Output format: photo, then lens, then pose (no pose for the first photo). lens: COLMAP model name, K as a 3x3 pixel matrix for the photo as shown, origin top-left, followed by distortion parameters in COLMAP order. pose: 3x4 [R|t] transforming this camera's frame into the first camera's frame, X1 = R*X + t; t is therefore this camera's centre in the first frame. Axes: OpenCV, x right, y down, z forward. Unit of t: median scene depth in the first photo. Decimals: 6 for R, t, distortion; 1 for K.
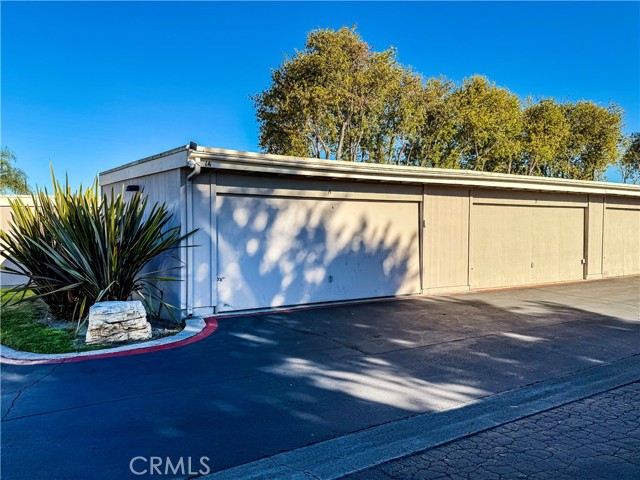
lens RADIAL K [[532.3, 0, 316.2], [0, 532.3, 250.1], [0, 0, 1]] dist [0.178968, -0.355775]
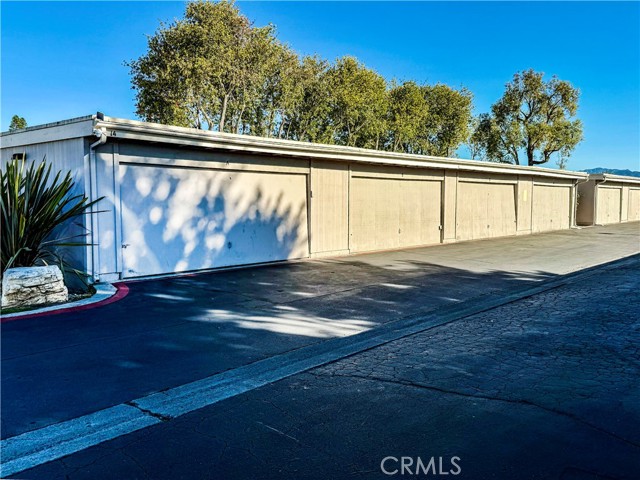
lens RADIAL K [[532.3, 0, 316.2], [0, 532.3, 250.1], [0, 0, 1]] dist [0.178968, -0.355775]
pose [[0.972678, -0.024660, 0.230845, -0.051053], [0.013440, 0.998656, 0.050050, 0.012026], [-0.231769, -0.045579, 0.971702, -0.085951]]
